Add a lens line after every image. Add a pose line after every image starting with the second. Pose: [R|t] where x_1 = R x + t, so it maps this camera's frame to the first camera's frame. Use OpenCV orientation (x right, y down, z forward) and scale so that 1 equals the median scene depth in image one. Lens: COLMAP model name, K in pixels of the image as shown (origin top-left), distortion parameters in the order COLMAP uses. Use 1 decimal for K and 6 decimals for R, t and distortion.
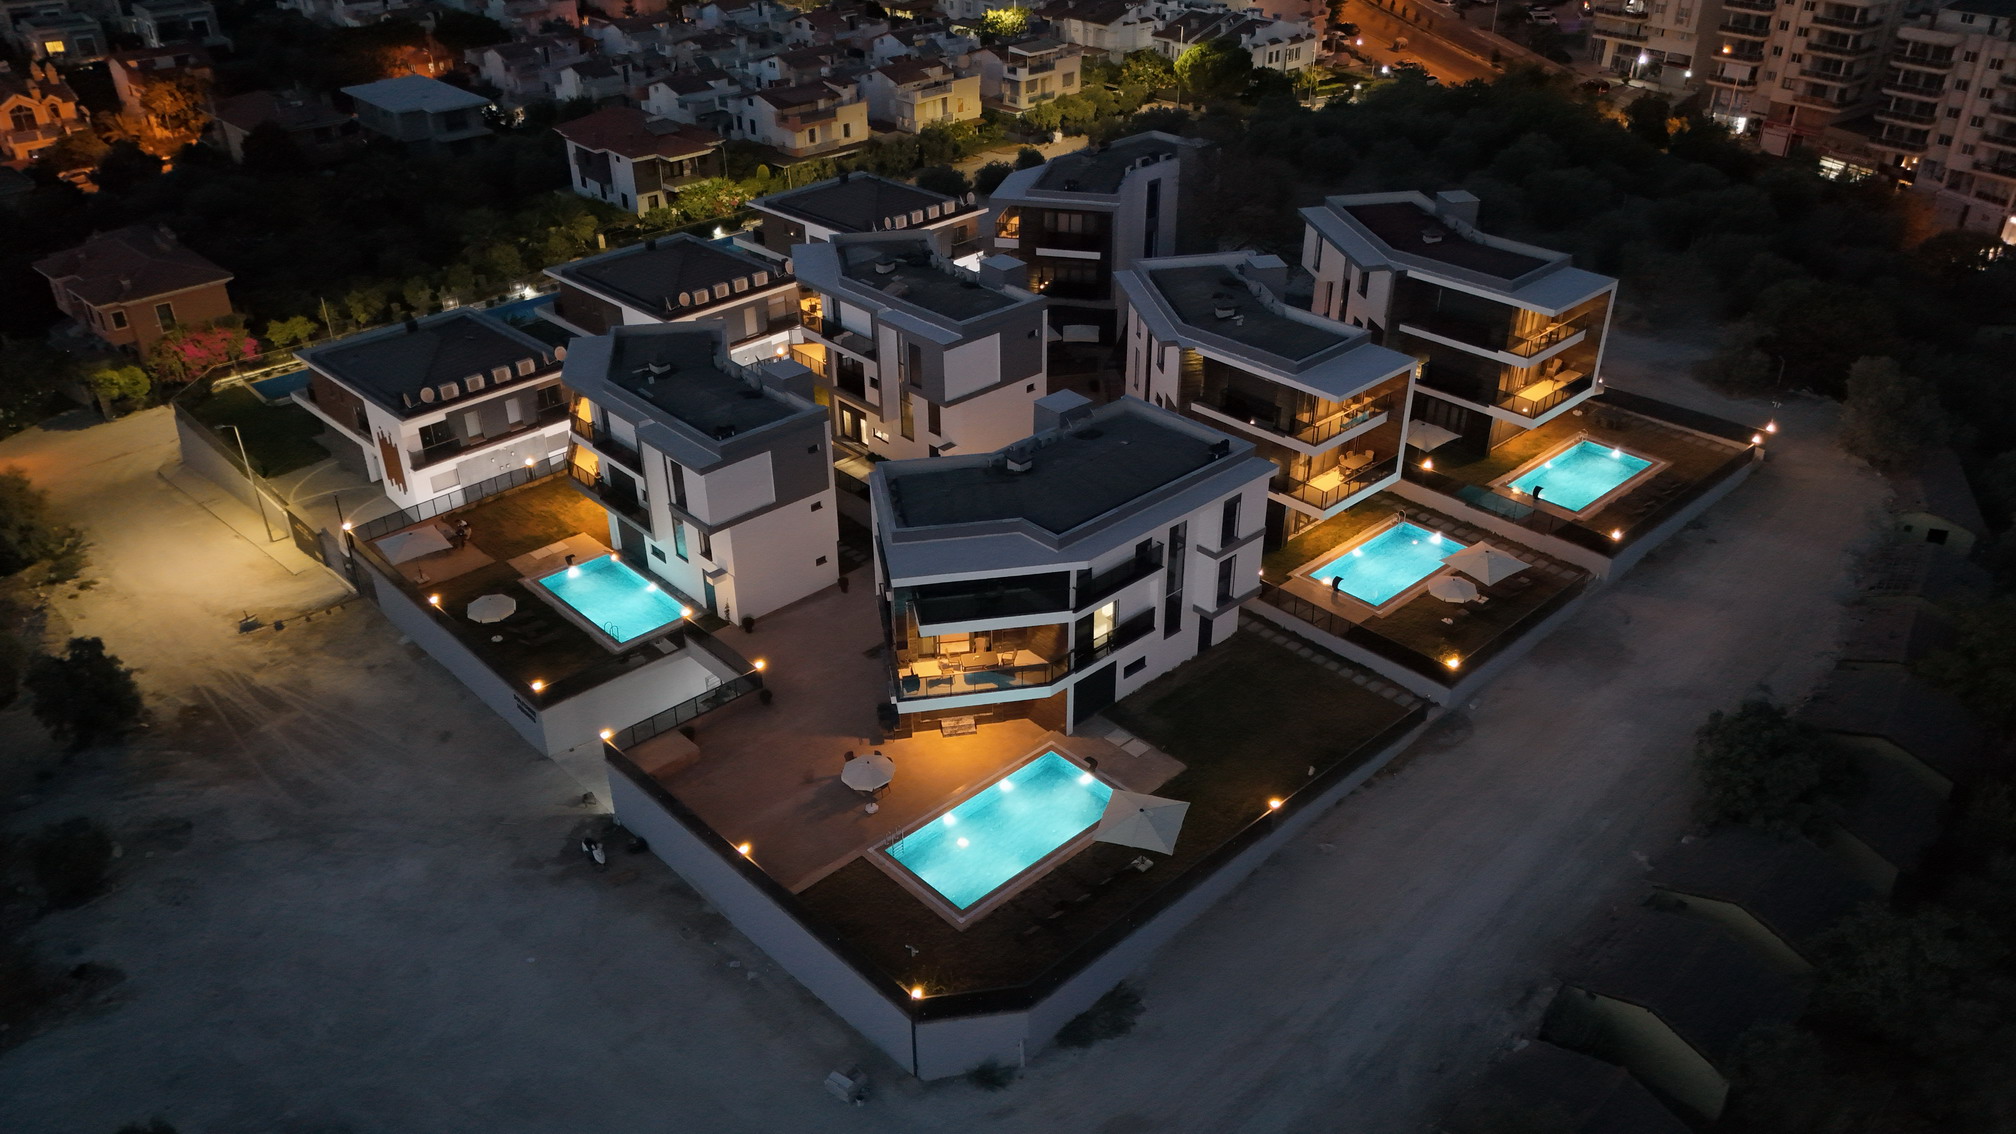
lens RADIAL K [[1488.9, 0, 1008.0], [0, 1488.9, 567.0], [0, 0, 1]] dist [0.073468, -0.064152]
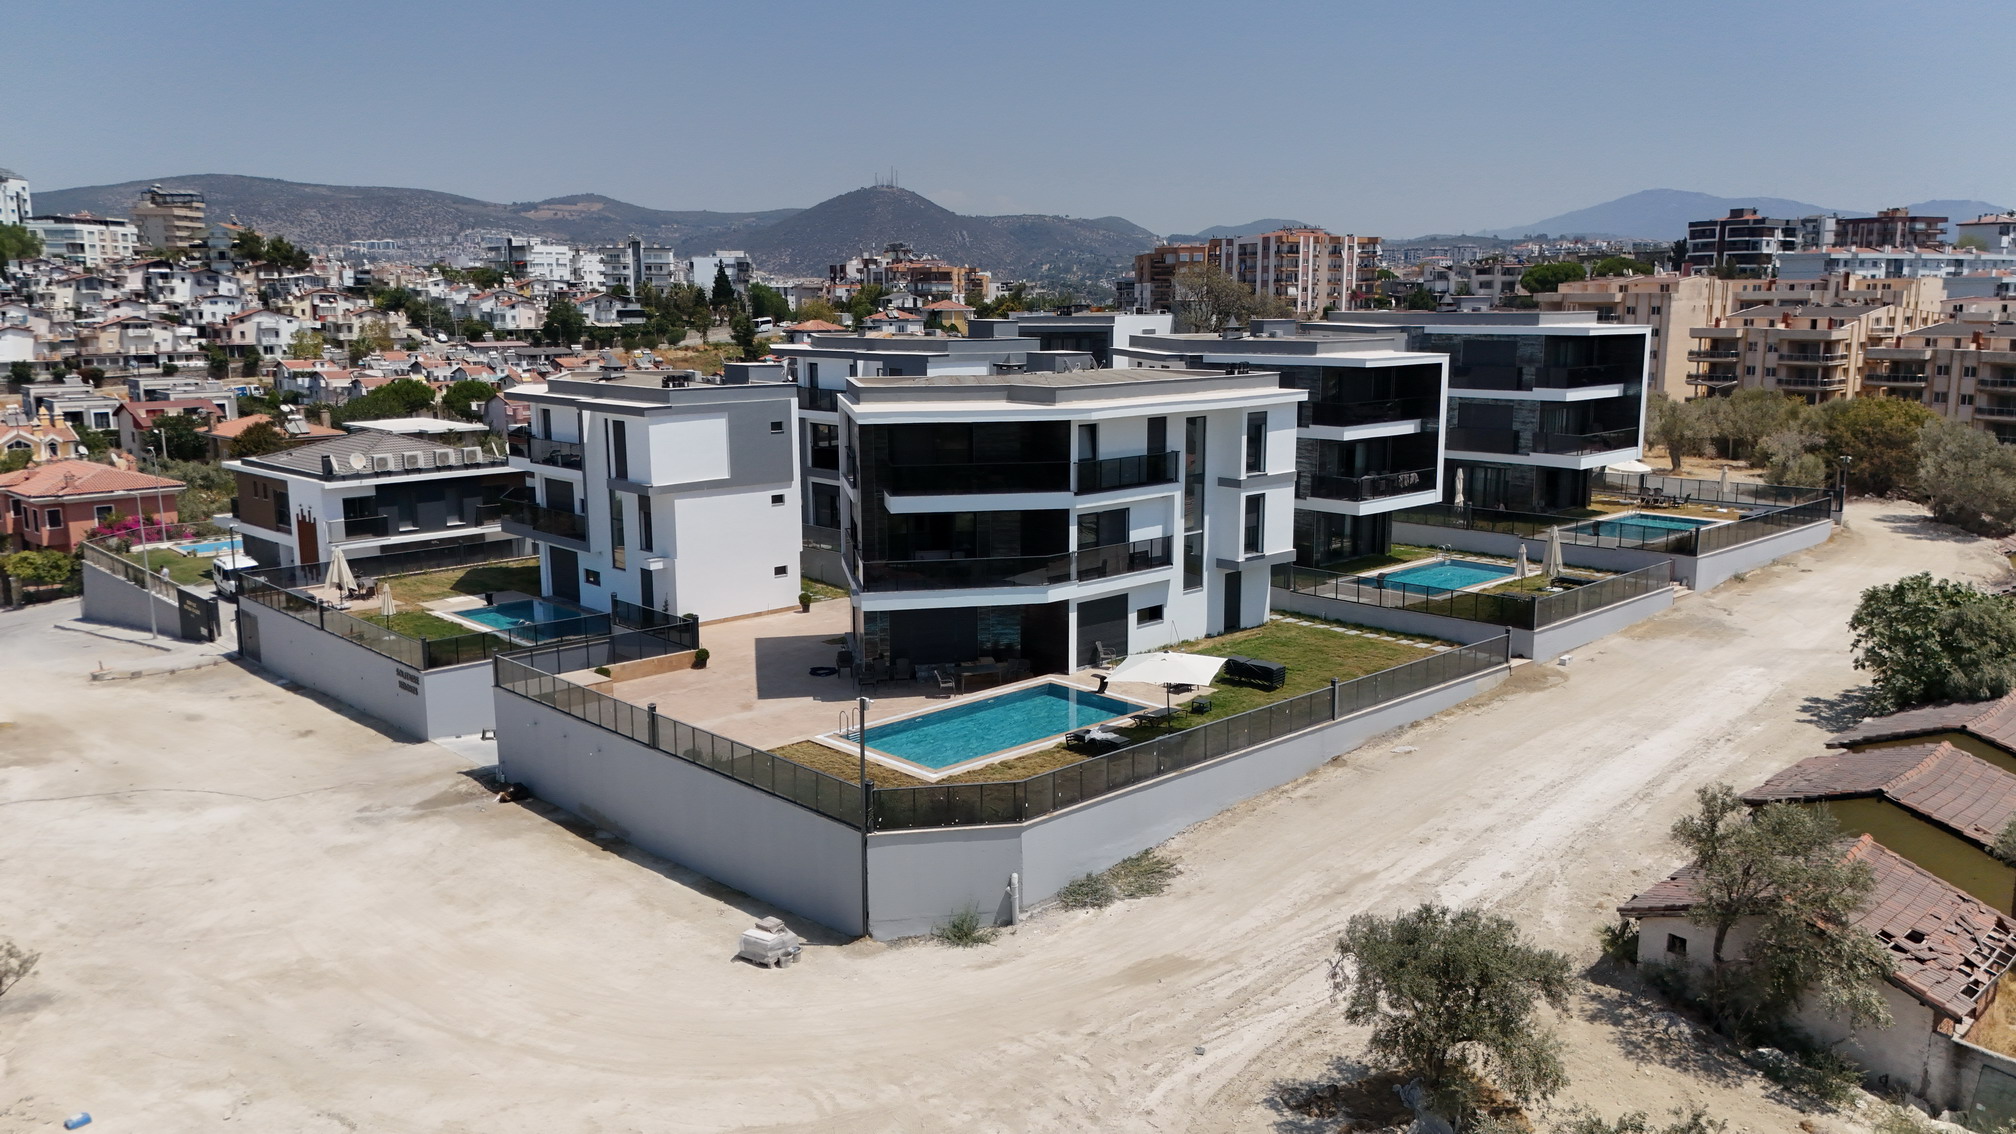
lens RADIAL K [[1496.5, 0, 1008.0], [0, 1496.5, 567.0], [0, 0, 1]] dist [0.060327, -0.045380]
pose [[0.999990, -0.000405, 0.004387, 0.002513], [0.001878, 0.939919, -0.341394, 0.322096], [-0.003985, 0.341399, 0.939910, 0.206598]]
